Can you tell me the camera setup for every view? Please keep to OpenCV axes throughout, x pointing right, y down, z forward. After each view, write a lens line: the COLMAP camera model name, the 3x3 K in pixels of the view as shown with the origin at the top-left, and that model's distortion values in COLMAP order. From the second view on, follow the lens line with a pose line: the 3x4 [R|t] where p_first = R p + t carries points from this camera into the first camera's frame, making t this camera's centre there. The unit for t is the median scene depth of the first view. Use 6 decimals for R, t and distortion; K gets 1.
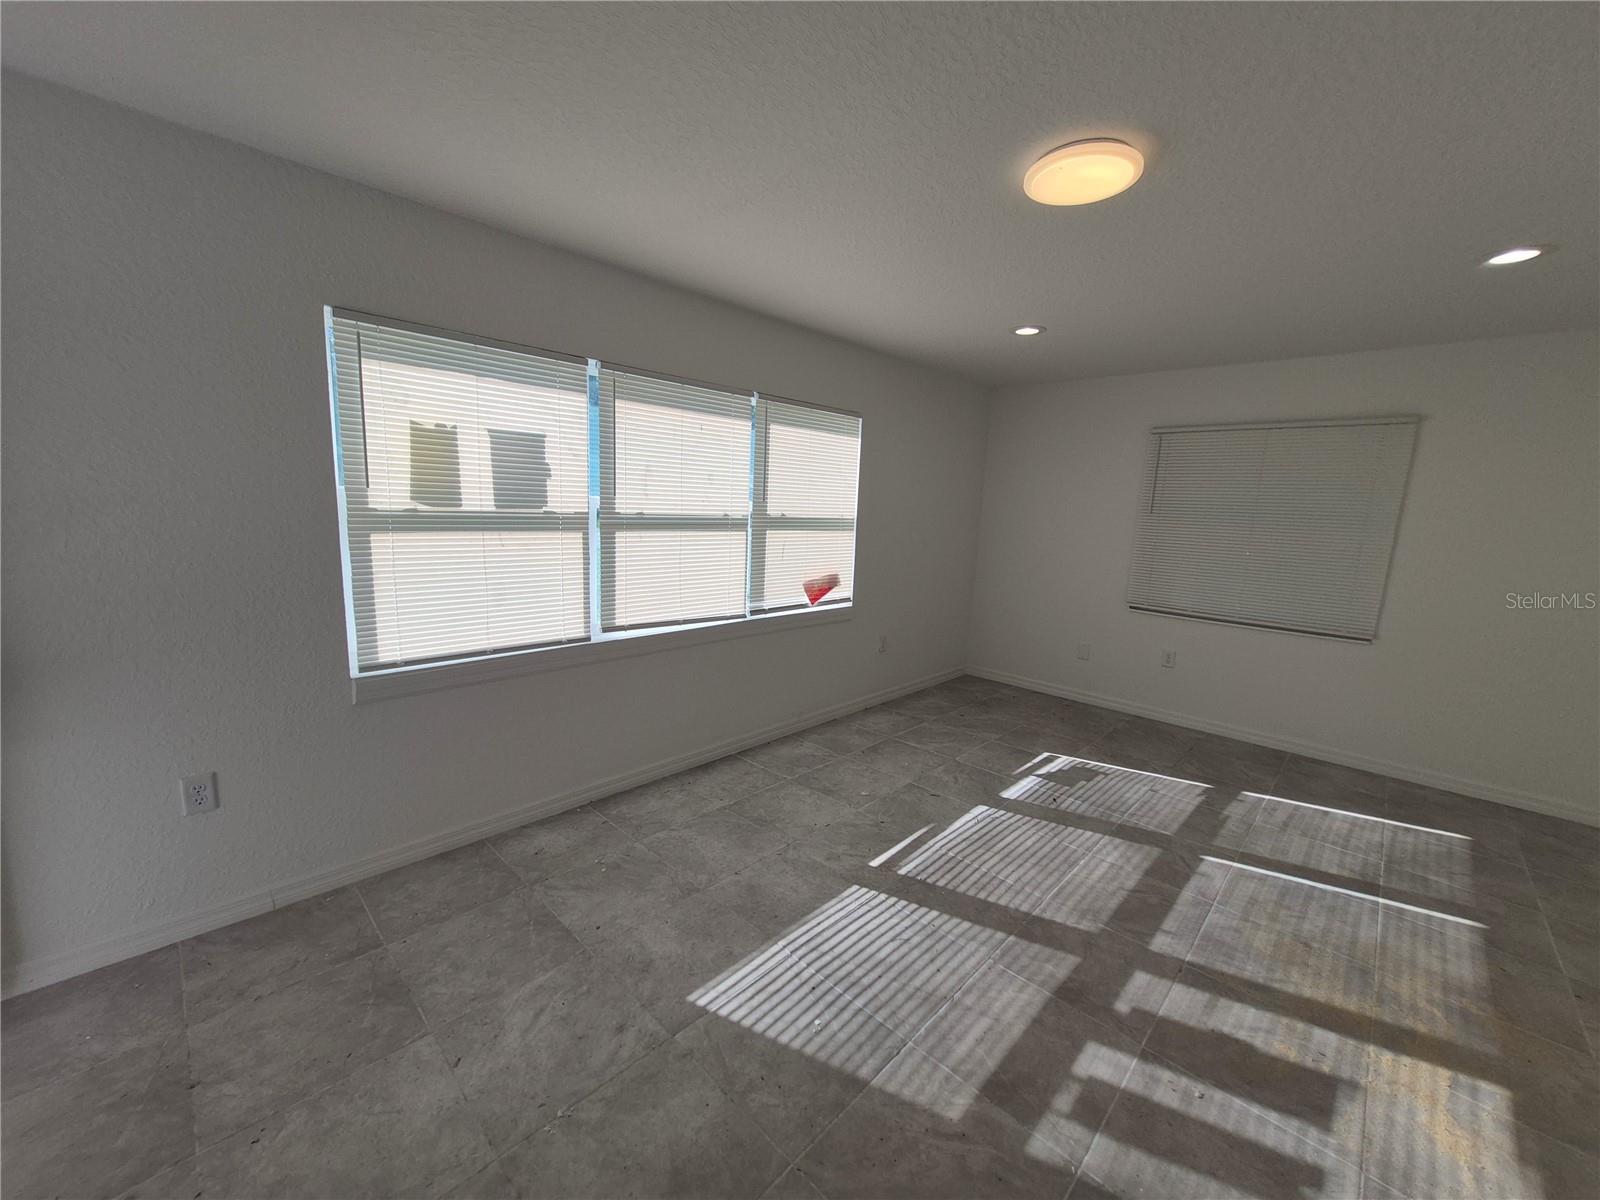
lens RADIAL K [[621.6, 0, 800.8], [0, 621.6, 600.3], [0, 0, 1]] dist [0.001706, -0.000310]
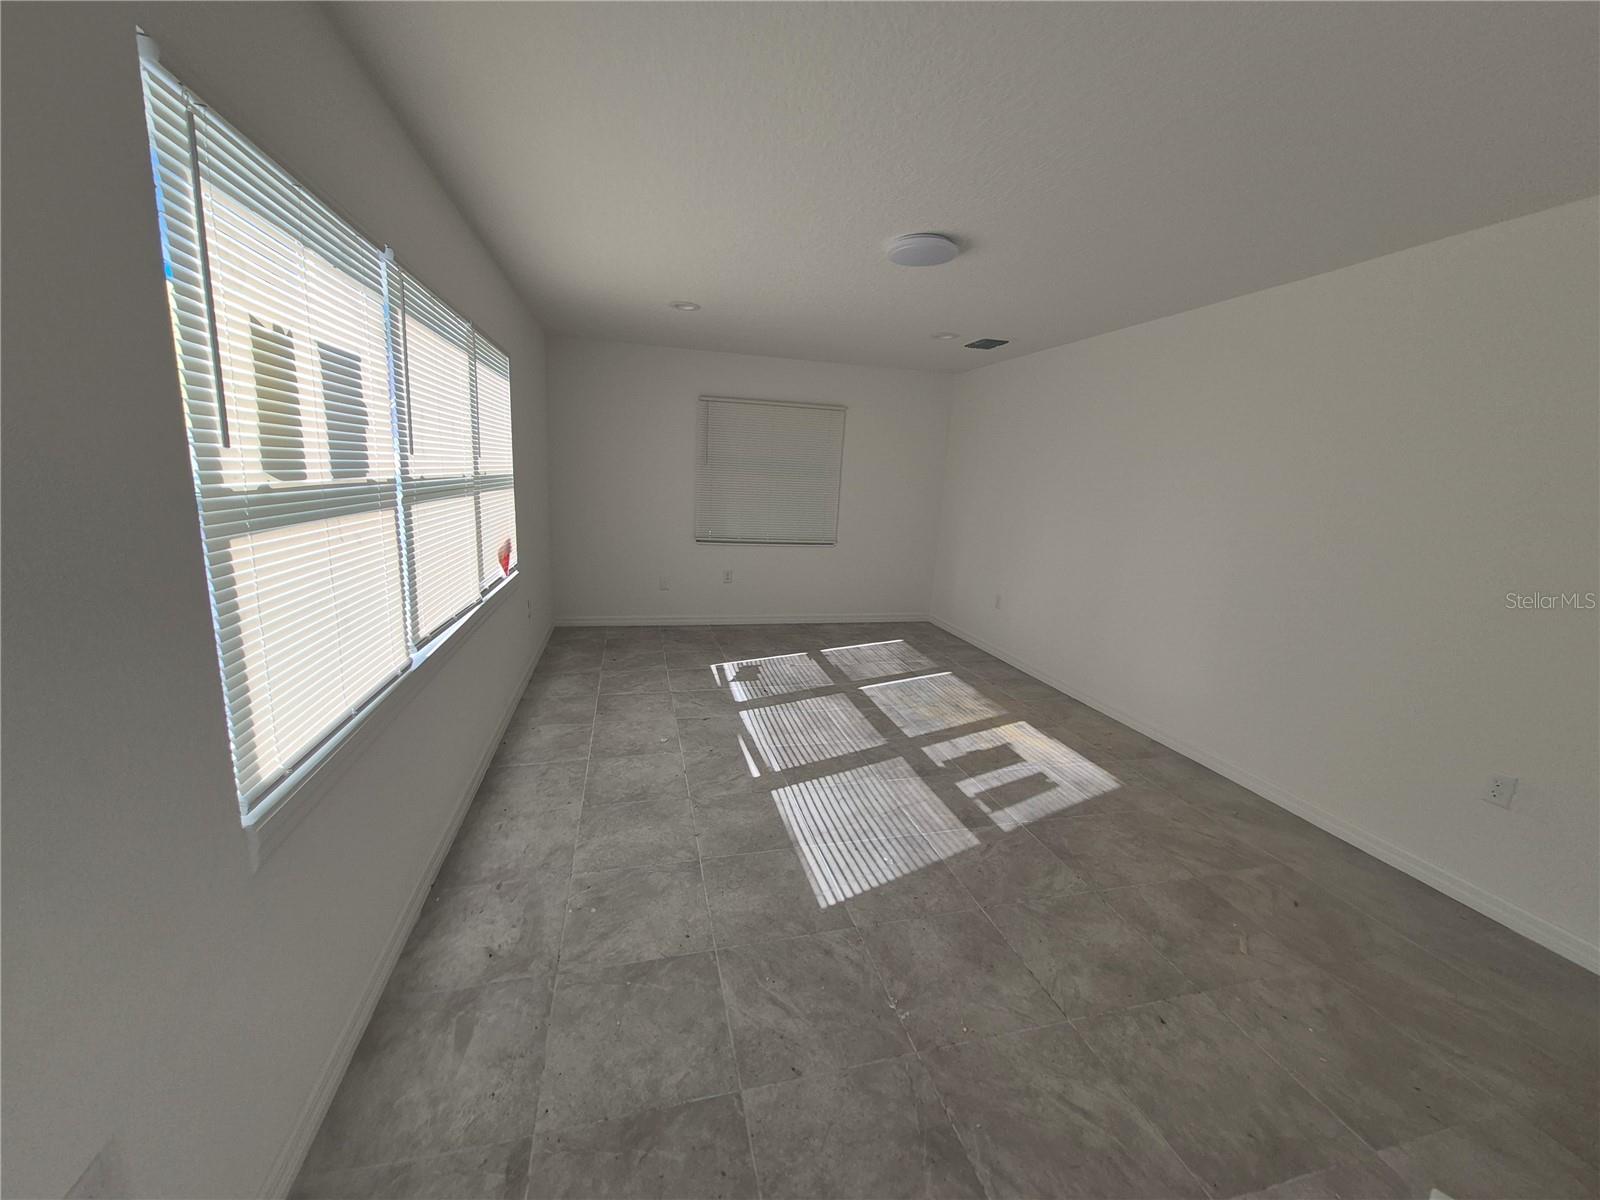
lens RADIAL K [[621.6, 0, 798.5], [0, 621.6, 599.0], [0, 0, 1]] dist [0.001706, -0.000310]
pose [[0.520097, -0.184995, 0.833832, -0.717234], [0.105964, 0.982695, 0.151927, -0.071779], [-0.847509, 0.009340, 0.530699, 0.281058]]
